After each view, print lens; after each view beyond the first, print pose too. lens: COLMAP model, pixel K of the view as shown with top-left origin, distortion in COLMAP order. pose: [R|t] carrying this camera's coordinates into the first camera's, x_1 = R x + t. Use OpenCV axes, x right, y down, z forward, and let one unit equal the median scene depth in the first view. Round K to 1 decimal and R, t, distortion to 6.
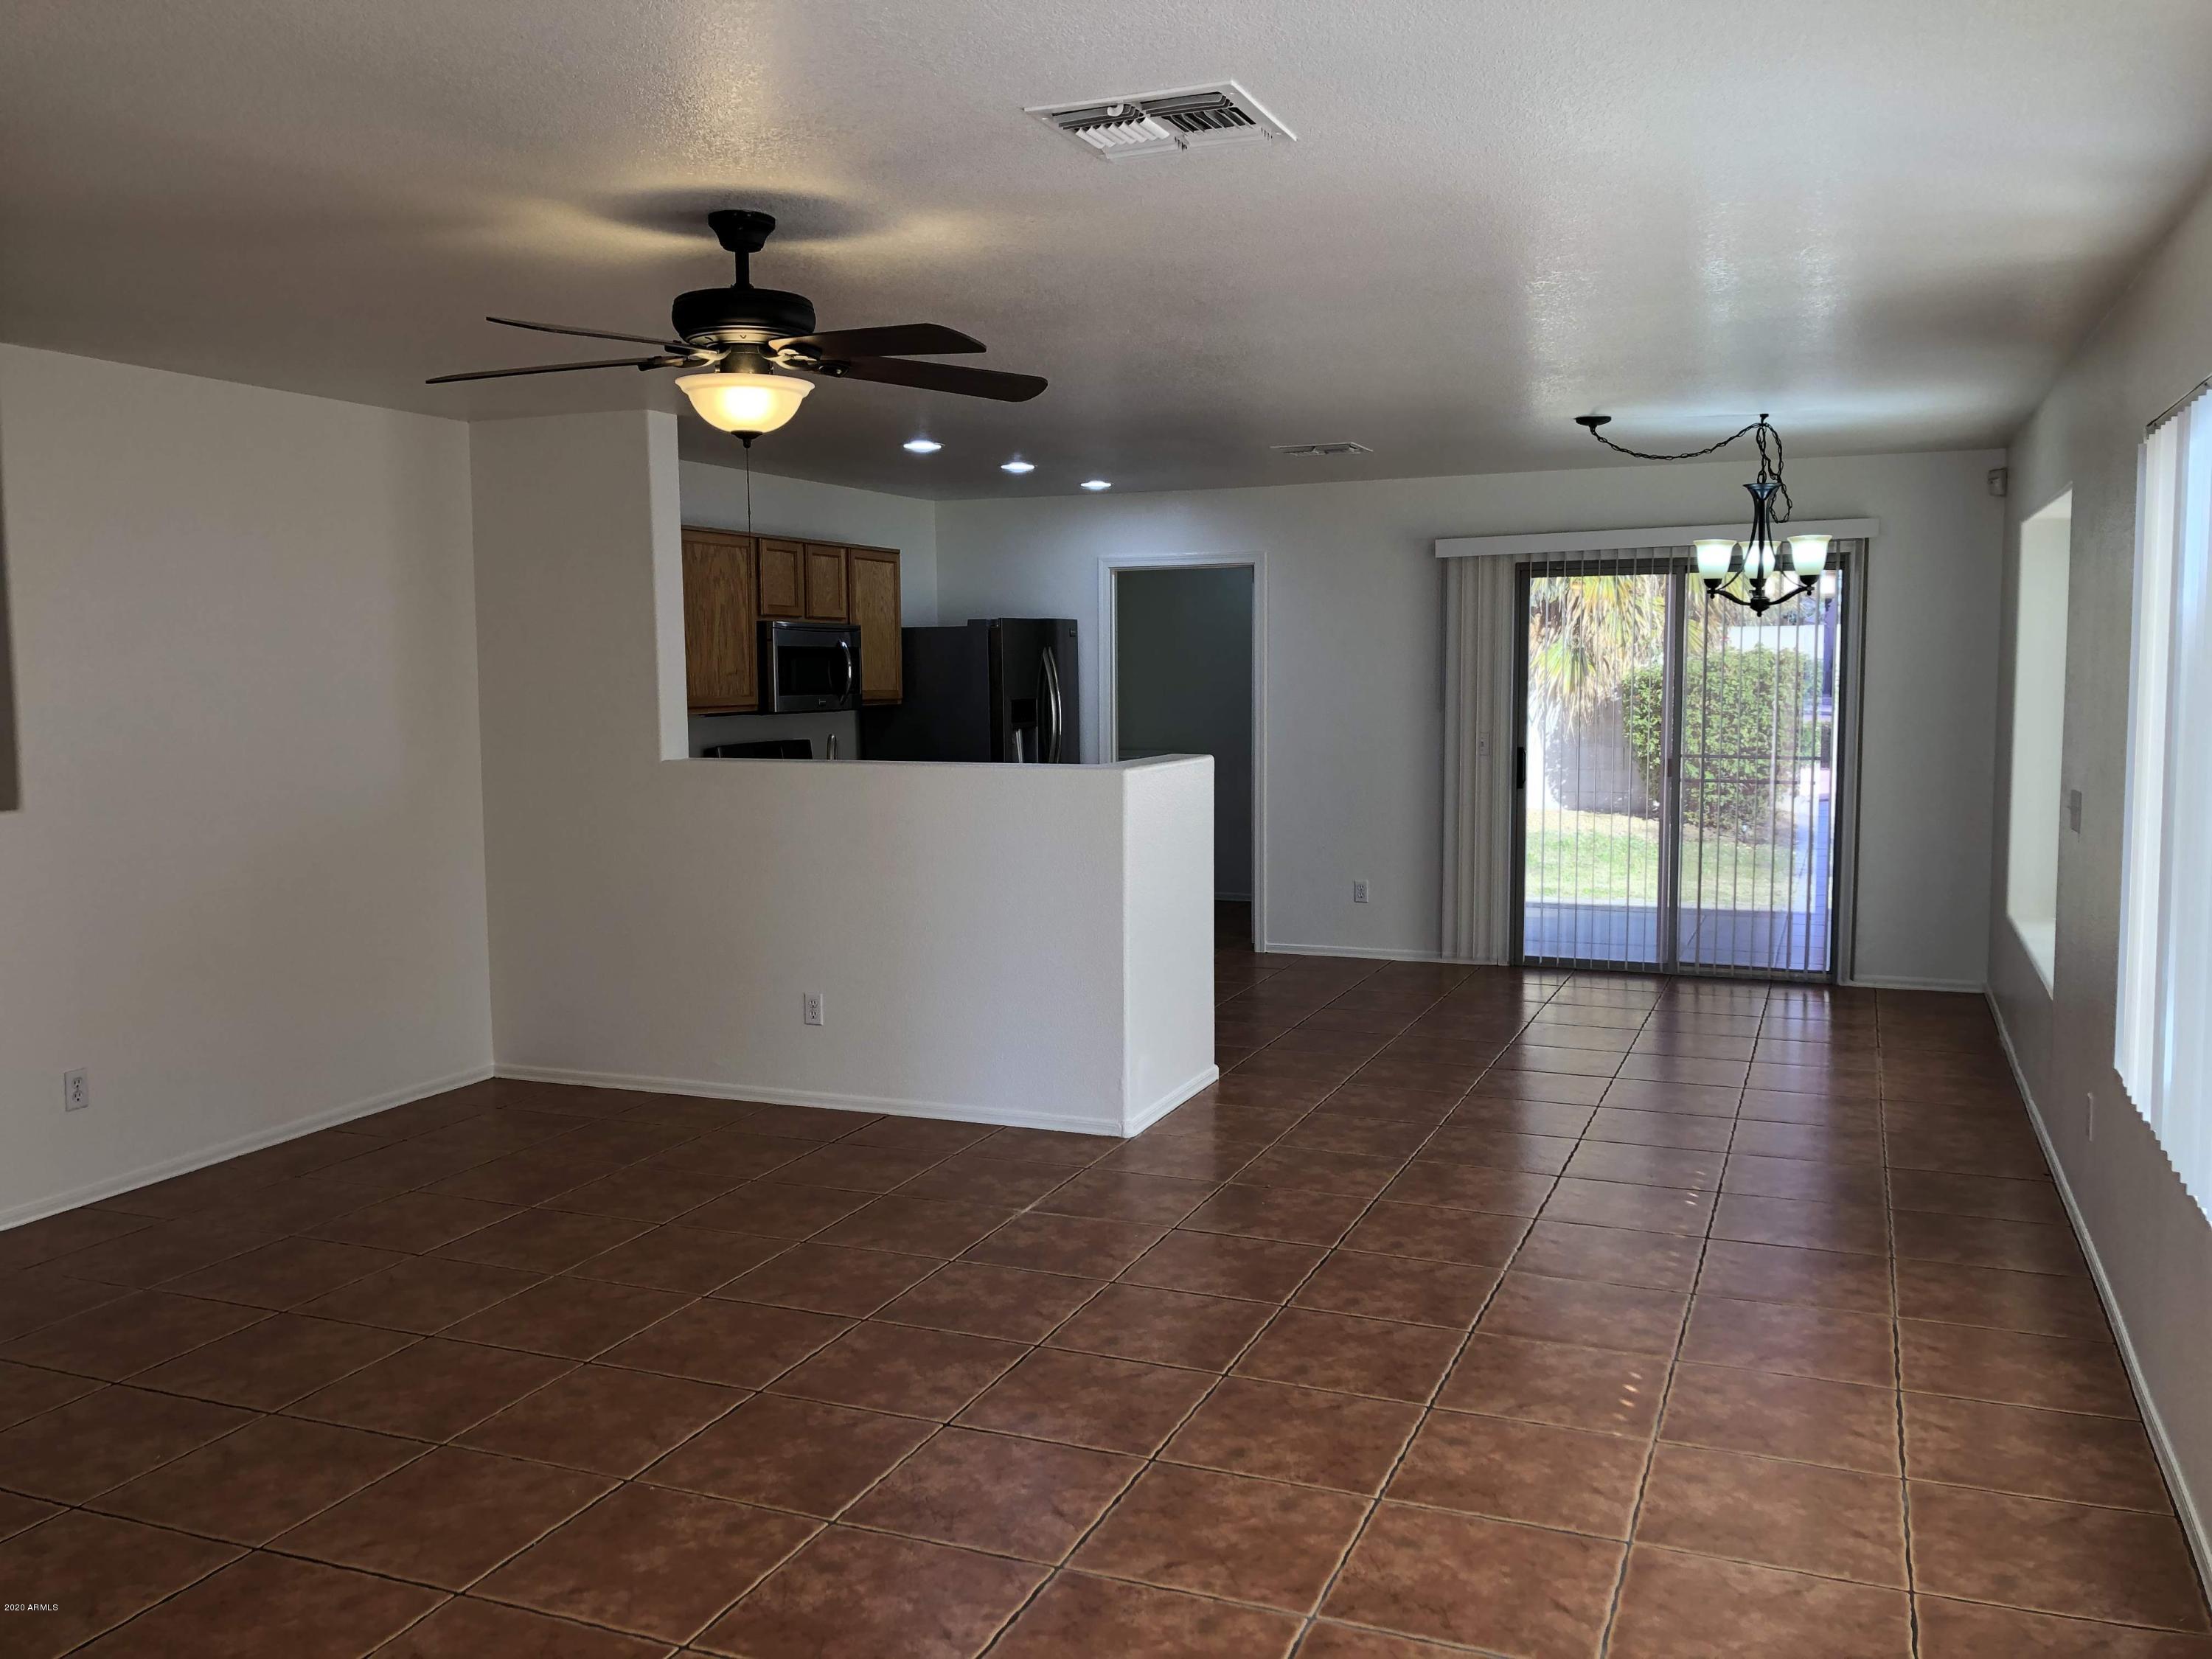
lens RADIAL K [[1826.8, 0, 1106.0], [0, 1826.8, 829.5], [0, 0, 1]] dist [0.026398, 0.006438]
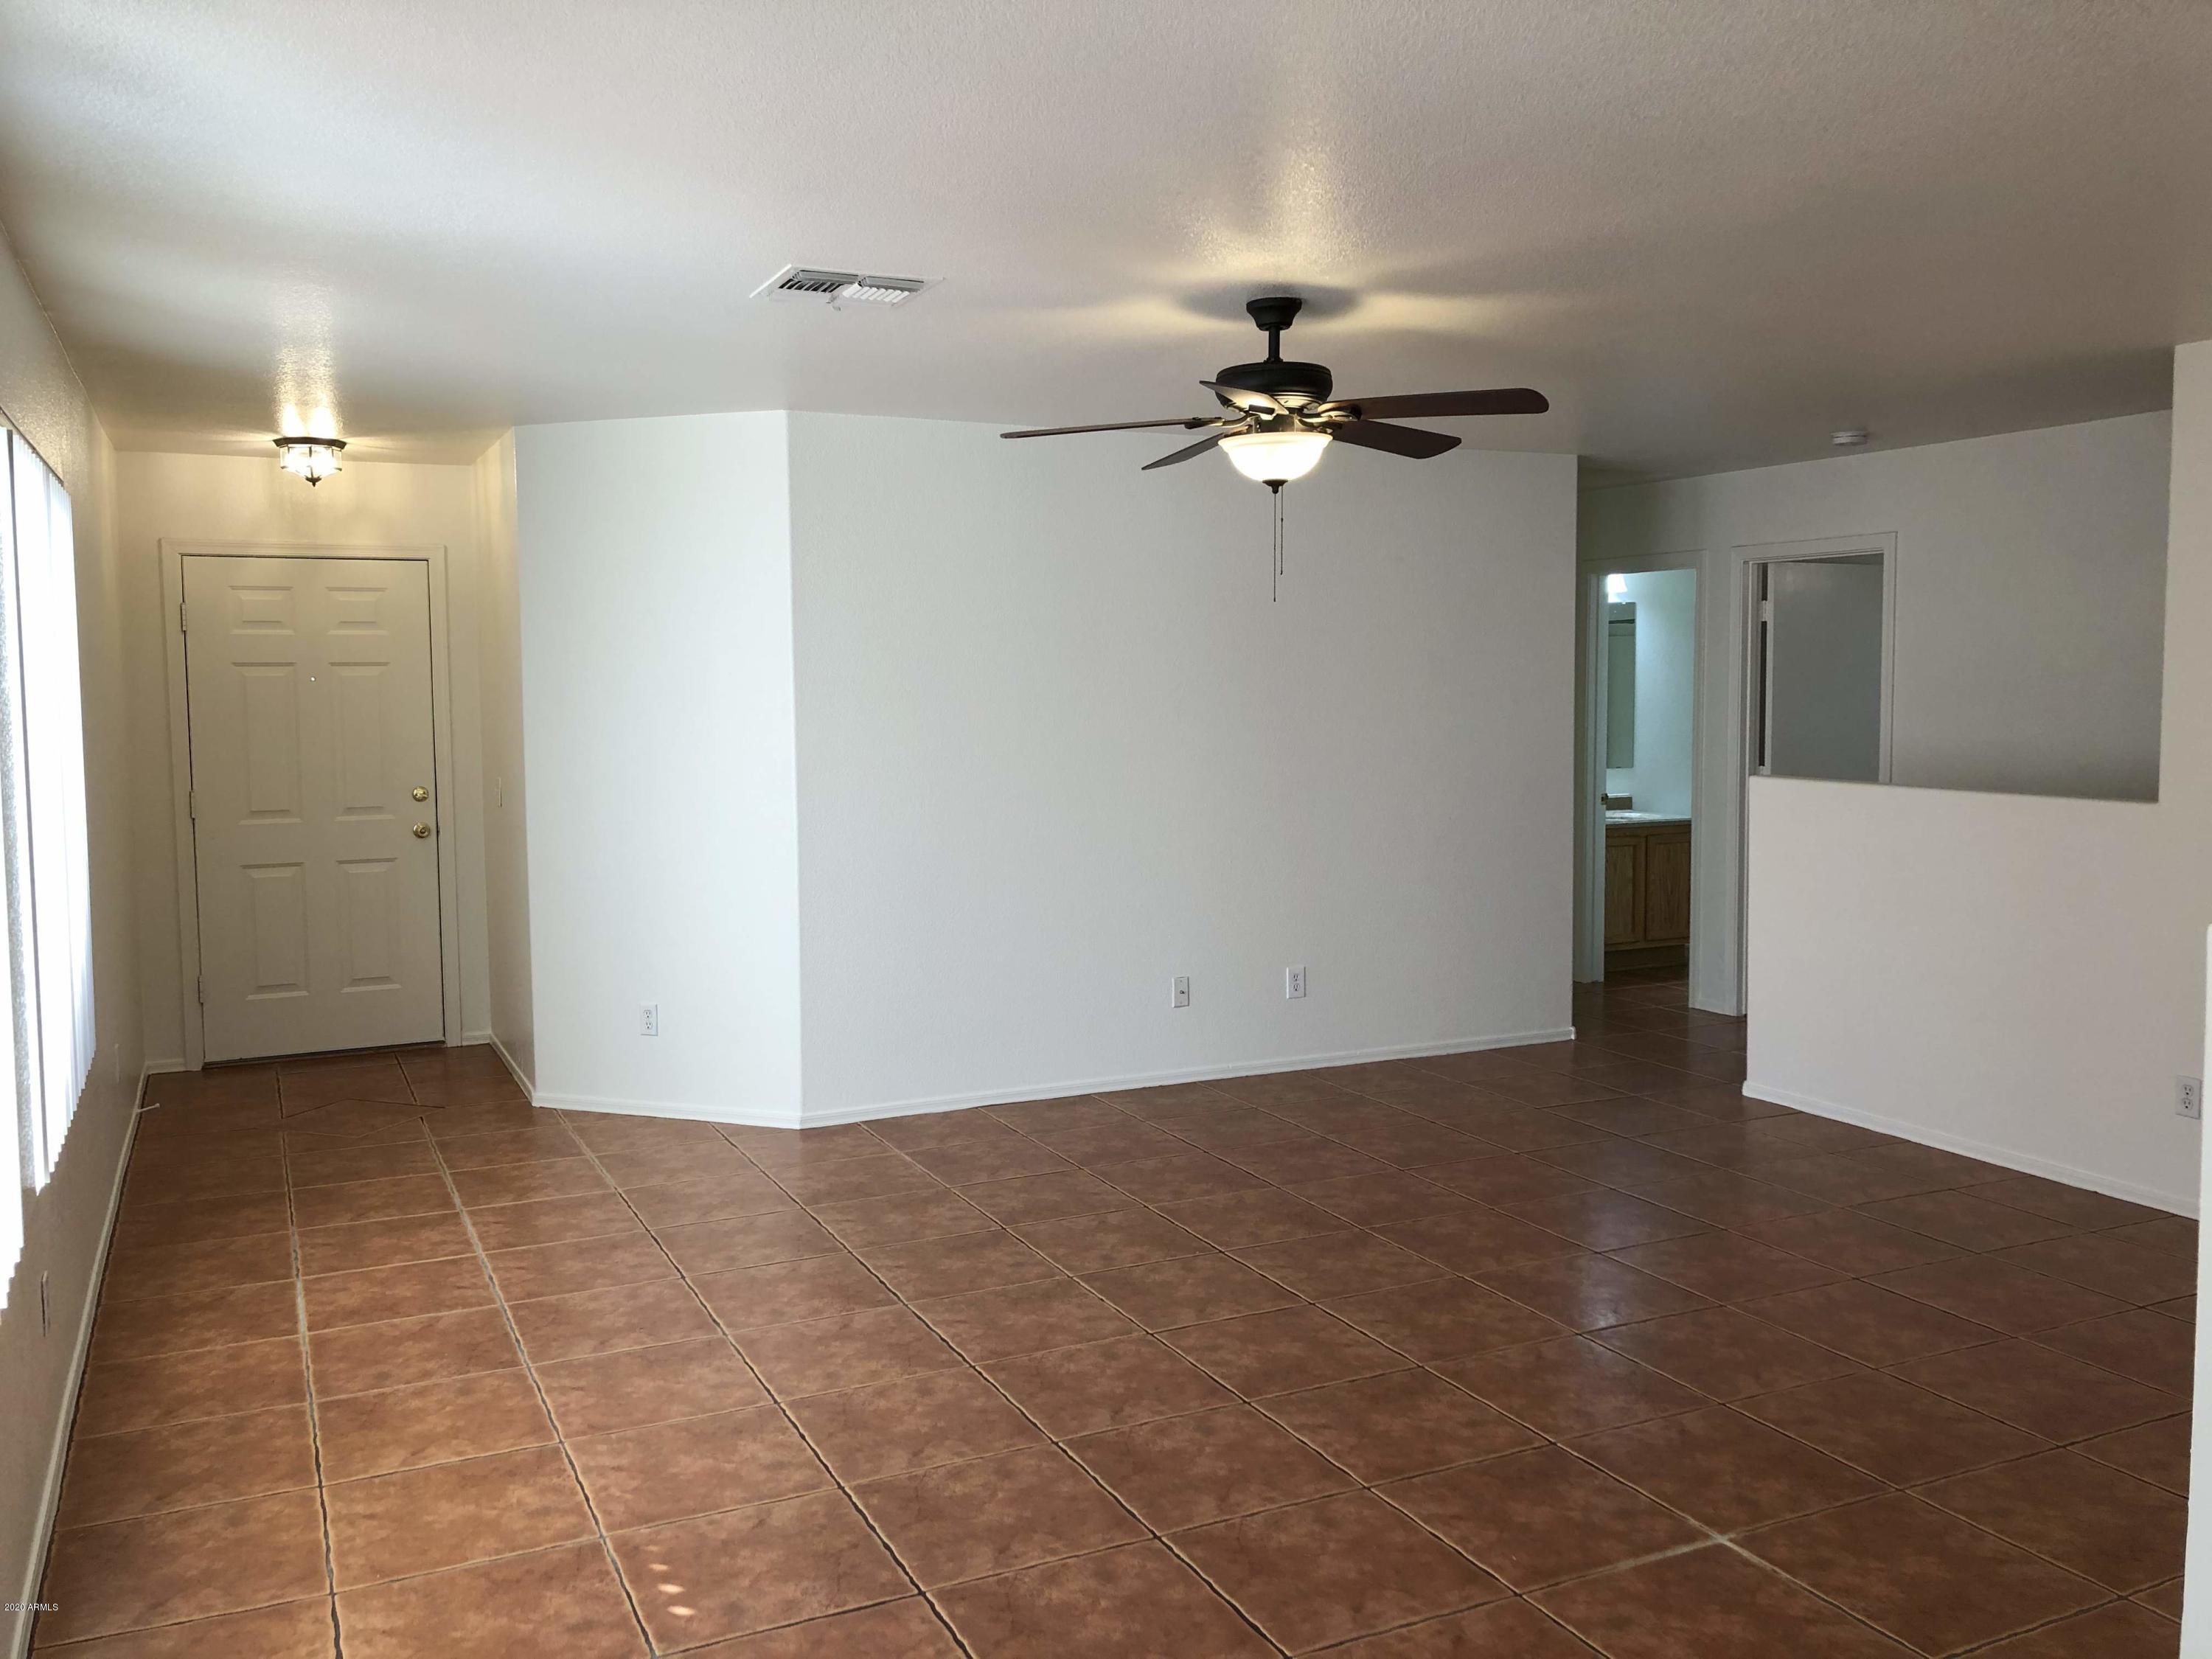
lens RADIAL K [[1826.8, 0, 1106.0], [0, 1826.8, 829.5], [0, 0, 1]] dist [0.026398, 0.006438]
pose [[-0.676571, 0.073915, -0.732658, 0.783001], [-0.053275, 0.987429, 0.148814, -0.166777], [0.734448, 0.139716, -0.664128, 1.763826]]
